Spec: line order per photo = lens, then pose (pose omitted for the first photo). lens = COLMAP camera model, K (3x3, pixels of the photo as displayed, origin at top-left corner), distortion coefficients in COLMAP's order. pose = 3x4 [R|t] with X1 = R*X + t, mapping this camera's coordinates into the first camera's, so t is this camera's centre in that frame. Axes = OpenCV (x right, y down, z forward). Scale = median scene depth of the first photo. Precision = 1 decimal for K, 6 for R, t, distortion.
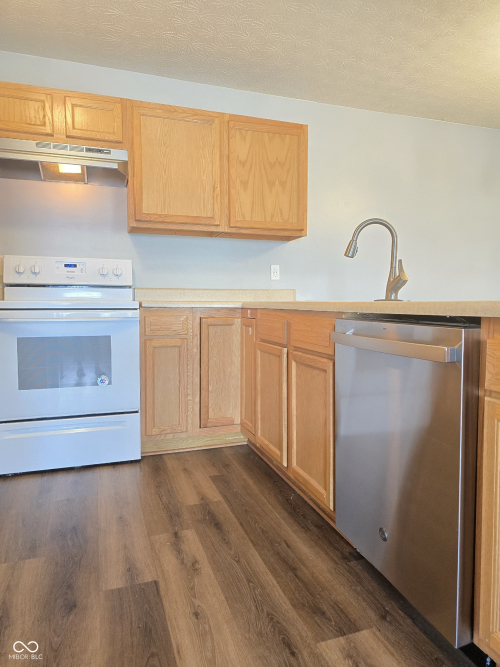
lens RADIAL K [[451.6, 0, 252.8], [0, 451.6, 330.7], [0, 0, 1]] dist [0.054739, -0.049833]
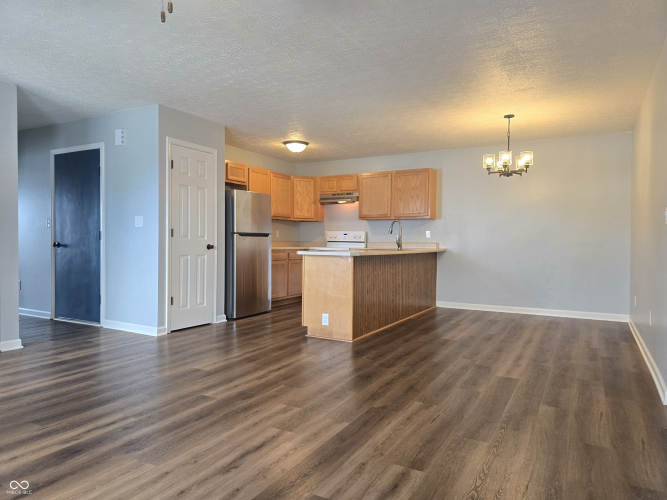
lens RADIAL K [[447.4, 0, 331.4], [0, 447.4, 251.8], [0, 0, 1]] dist [0.071451, -0.054325]
pose [[0.652318, 0.024025, -0.757564, 1.662887], [-0.056021, 0.998292, -0.016579, 0.009035], [0.755872, 0.053254, 0.652550, -0.844410]]
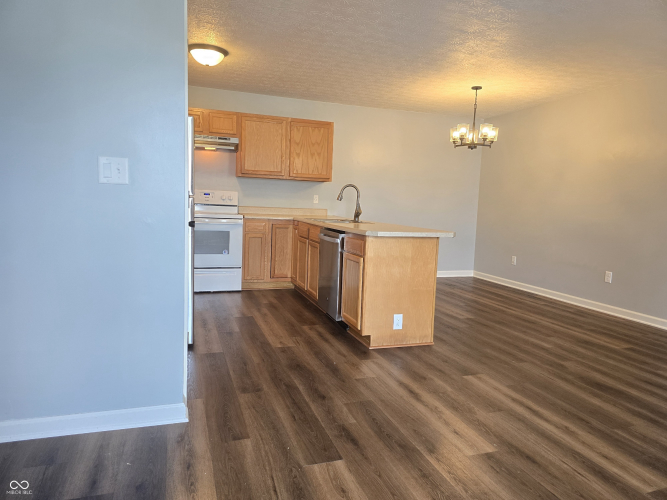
lens RADIAL K [[447.4, 0, 331.4], [0, 447.4, 251.8], [0, 0, 1]] dist [0.071451, -0.054325]
pose [[0.999198, 0.039943, 0.002672, 0.146873], [-0.040027, 0.997917, 0.050583, -0.016735], [-0.000646, -0.050650, 0.998716, -1.003415]]
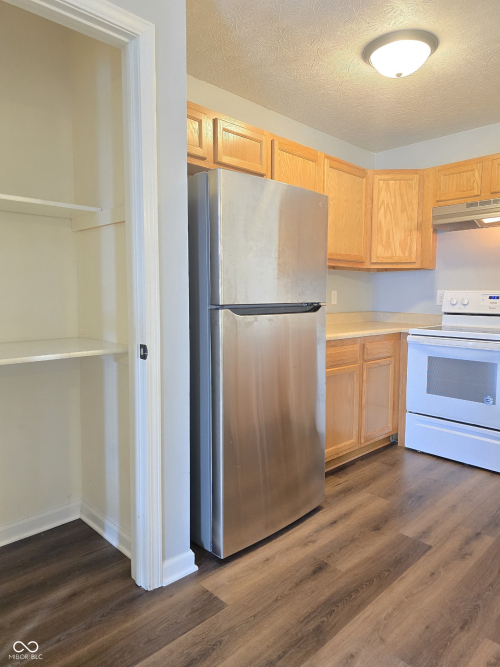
lens RADIAL K [[447.4, 0, 250.0], [0, 447.4, 333.5], [0, 0, 1]] dist [0.071451, -0.054325]
pose [[0.425859, 0.081262, -0.901133, 0.420236], [-0.058515, 0.996347, 0.062194, -0.091847], [0.902895, 0.026244, 0.429058, -0.074713]]
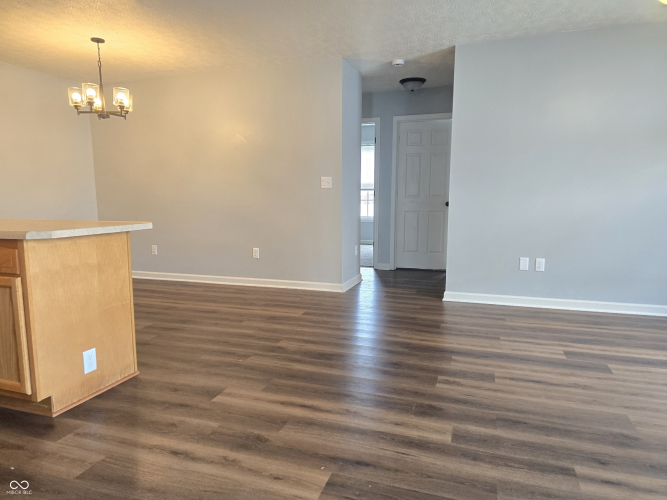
lens RADIAL K [[447.4, 0, 331.4], [0, 447.4, 251.8], [0, 0, 1]] dist [0.071451, -0.054325]
pose [[0.624844, -0.101943, 0.774066, -0.023073], [0.054525, 0.994716, 0.086988, -0.021798], [-0.778843, -0.012148, 0.627101, -0.648791]]
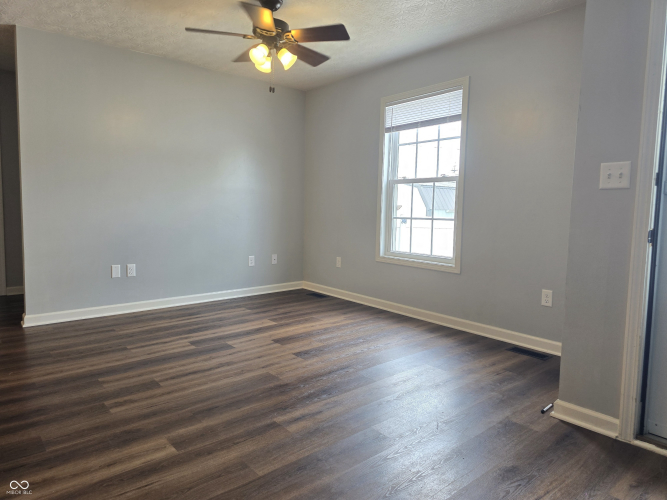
lens RADIAL K [[451.6, 0, 323.2], [0, 451.6, 252.3], [0, 0, 1]] dist [0.054739, -0.049833]
pose [[-0.330444, -0.104457, 0.938027, -0.089052], [0.051996, 0.990333, 0.128599, -0.035370], [-0.942392, 0.091269, -0.321818, -0.358352]]
